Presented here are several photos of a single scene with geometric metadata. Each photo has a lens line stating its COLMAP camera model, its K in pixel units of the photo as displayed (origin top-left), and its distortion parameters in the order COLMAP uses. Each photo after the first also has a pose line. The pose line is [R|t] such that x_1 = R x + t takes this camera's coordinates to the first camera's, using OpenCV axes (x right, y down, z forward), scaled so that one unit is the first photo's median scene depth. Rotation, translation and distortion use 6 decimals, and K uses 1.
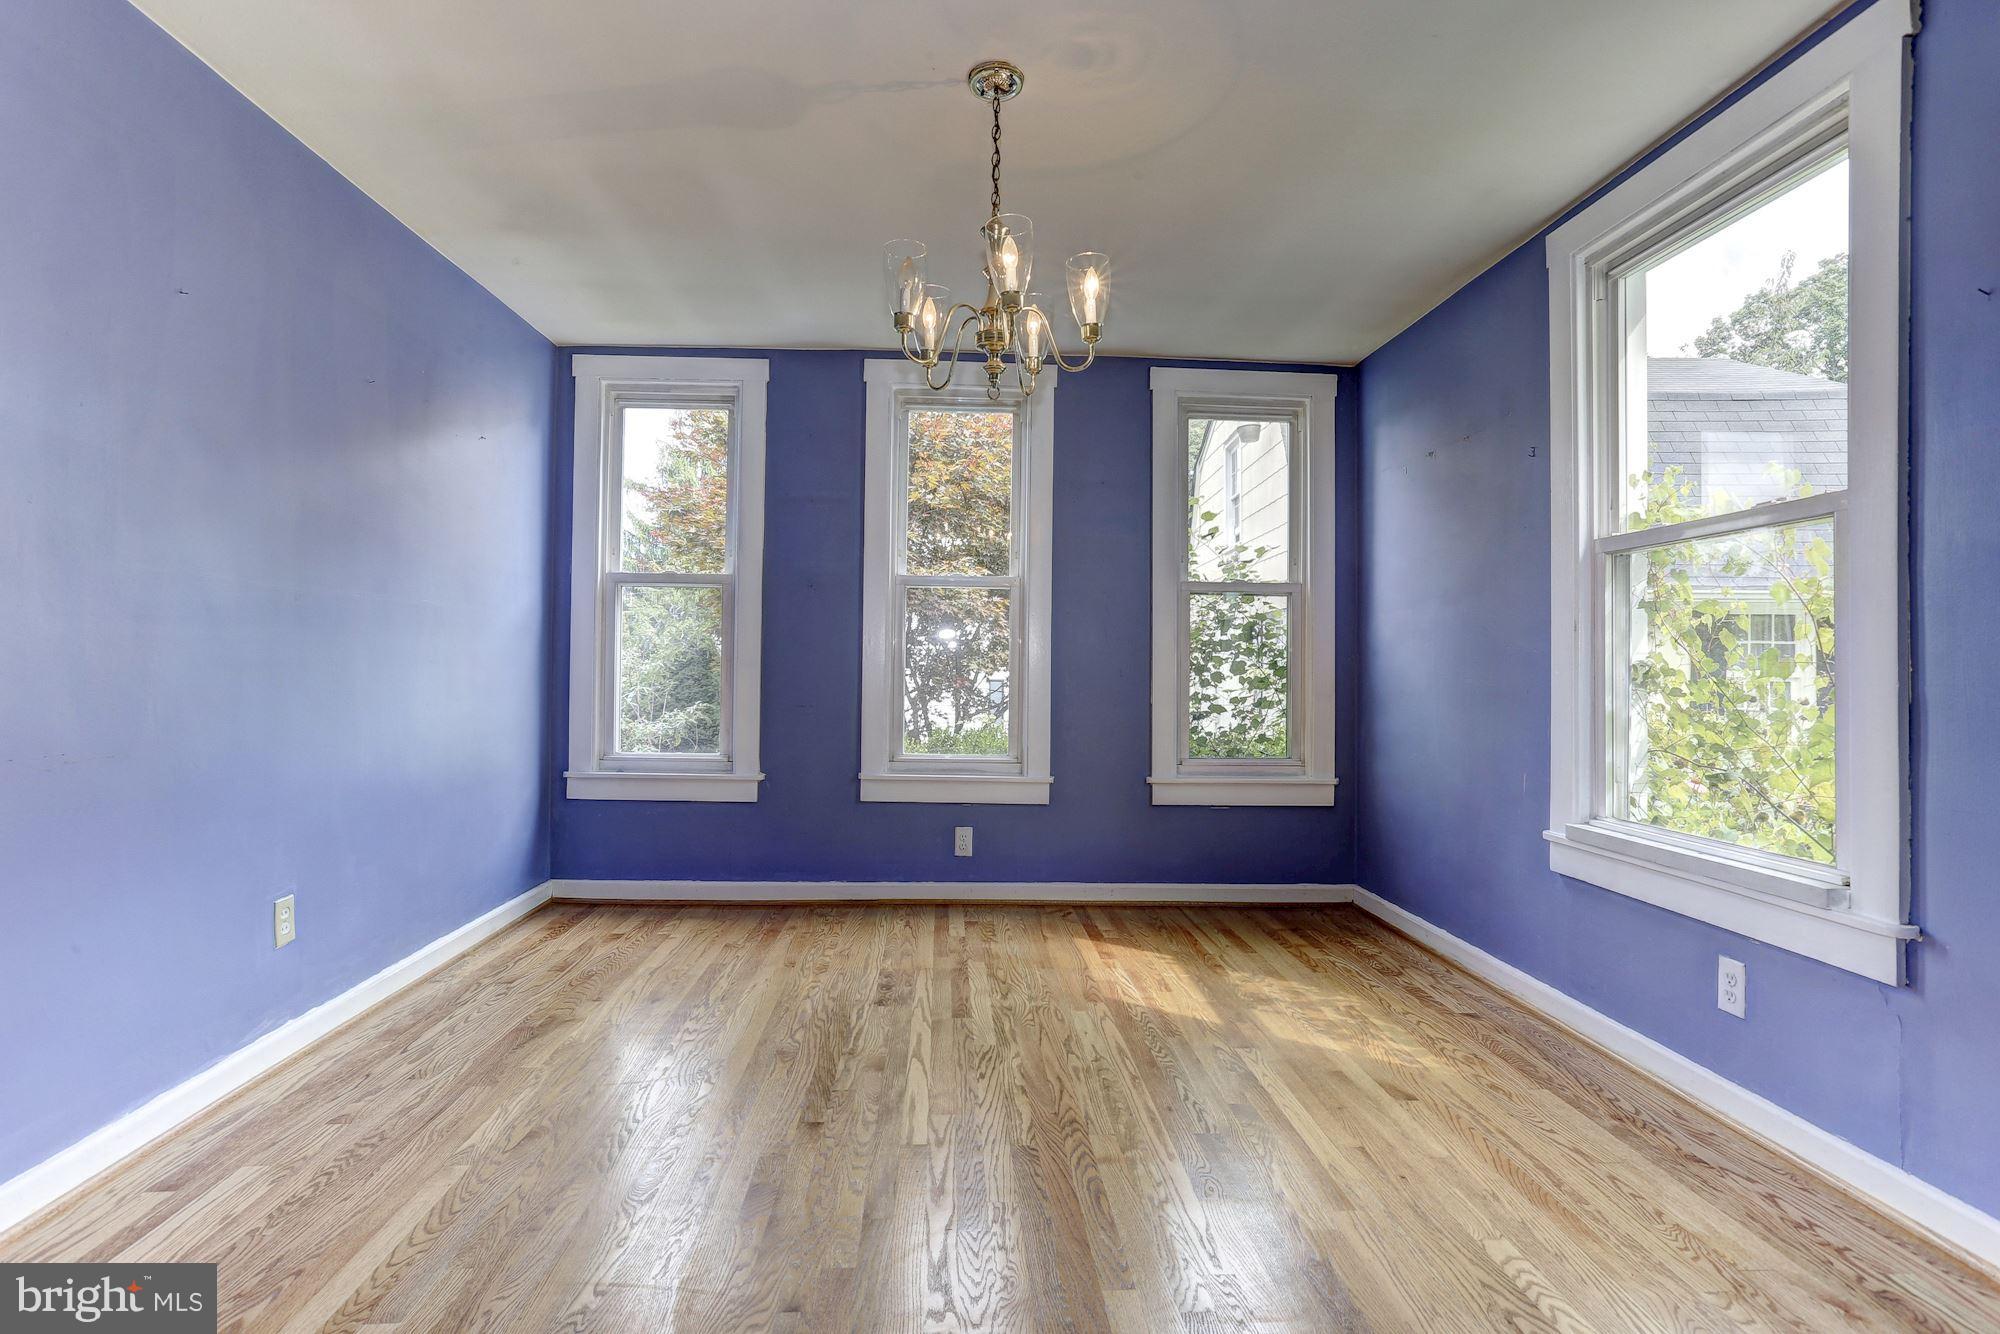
lens RADIAL K [[979.2, 0, 991.9], [0, 979.2, 662.1], [0, 0, 1]] dist [-0.047668, 0.037093]
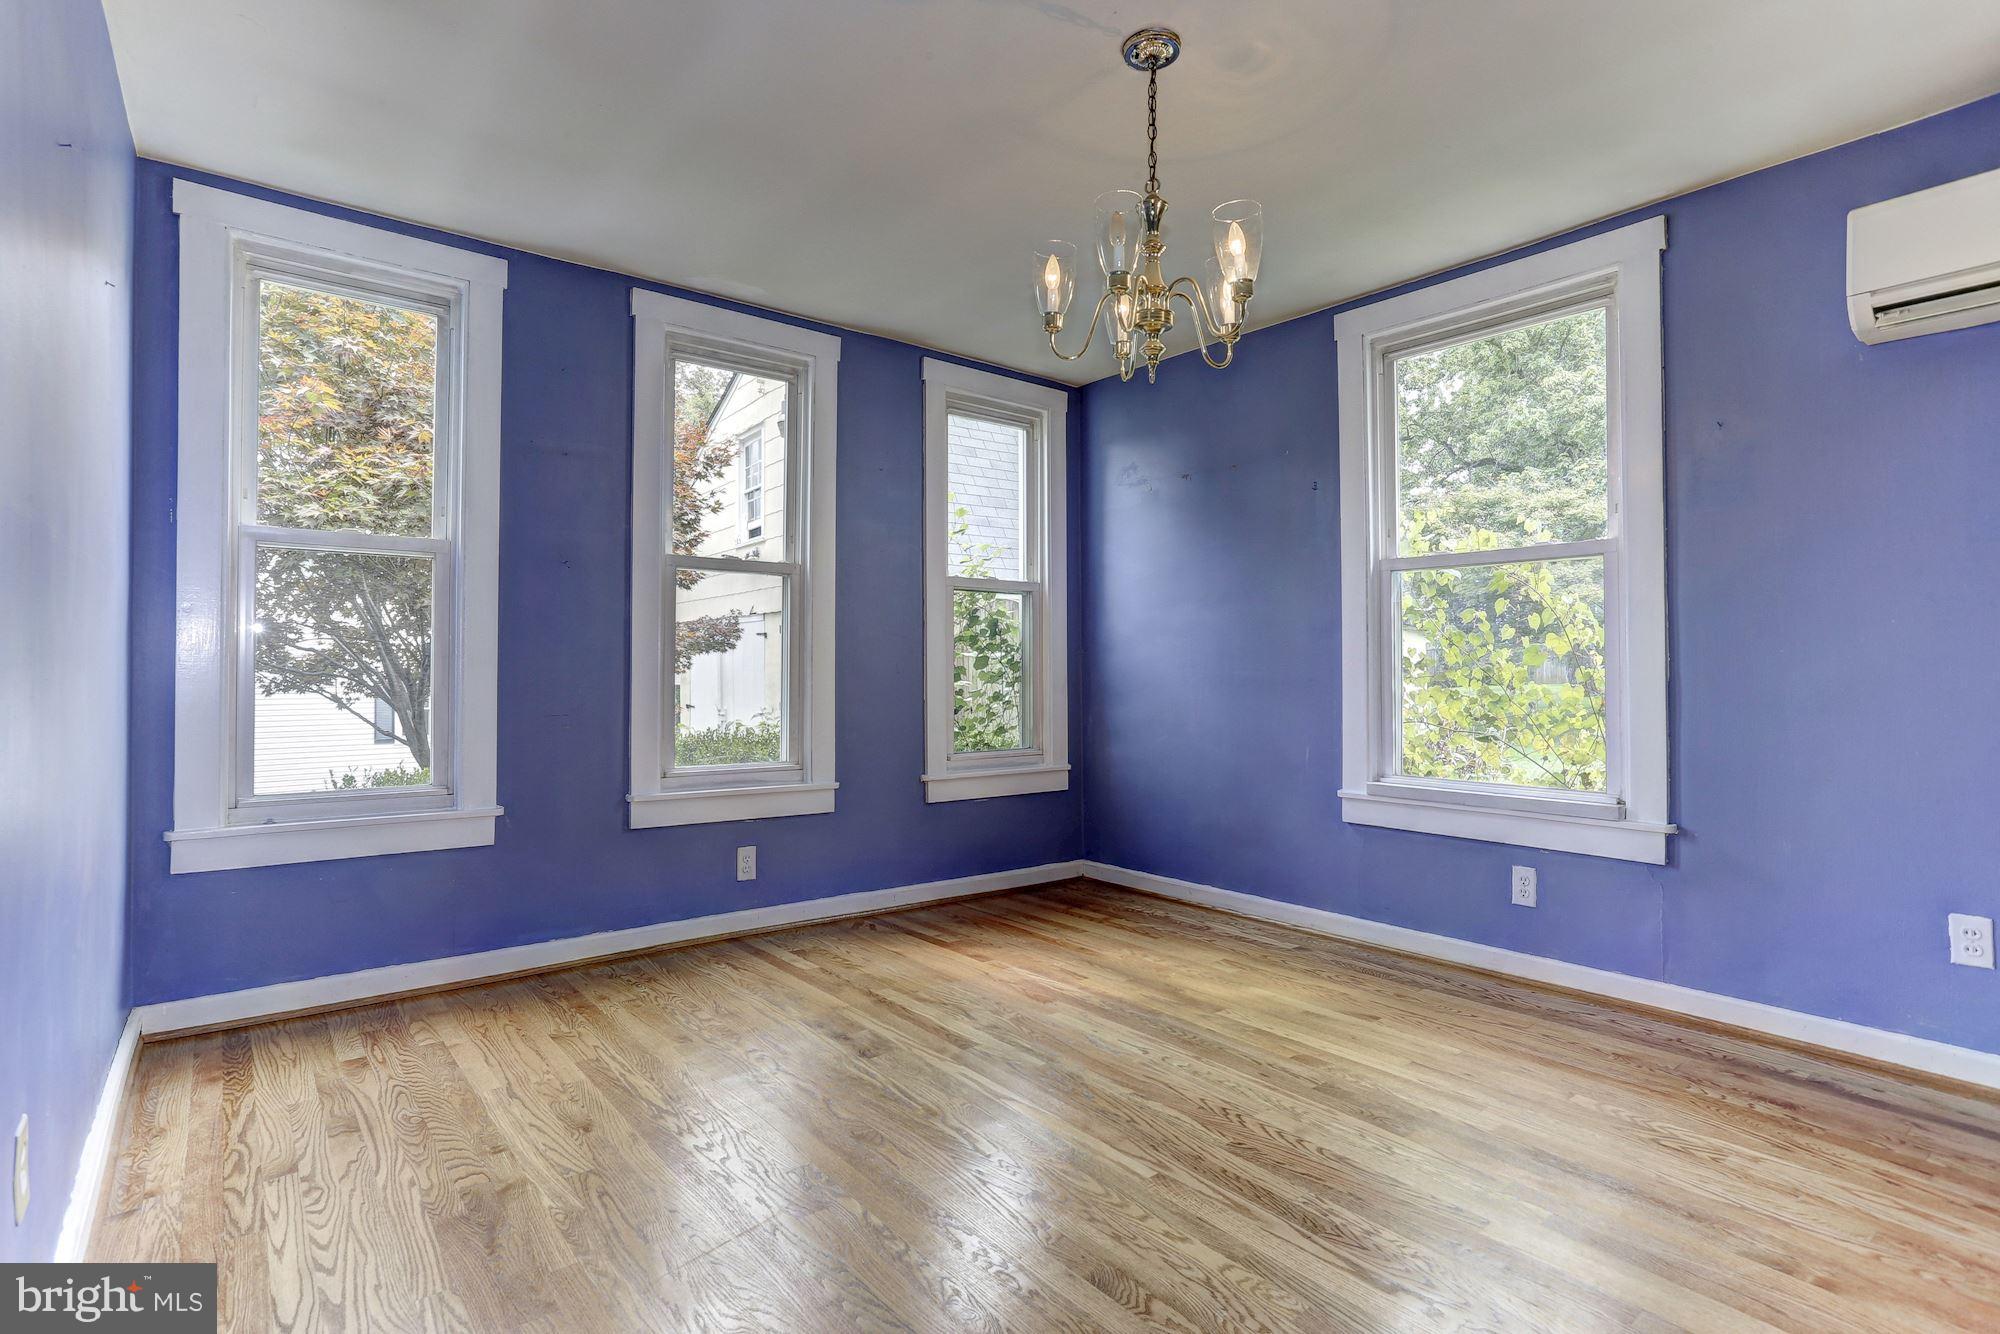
lens RADIAL K [[979.2, 0, 991.9], [0, 979.2, 662.1], [0, 0, 1]] dist [-0.047668, 0.037093]
pose [[0.810802, -0.006237, 0.585288, -0.432951], [0.004047, 0.999979, 0.005049, -0.000011], [-0.585307, -0.001725, 0.810810, 0.198429]]
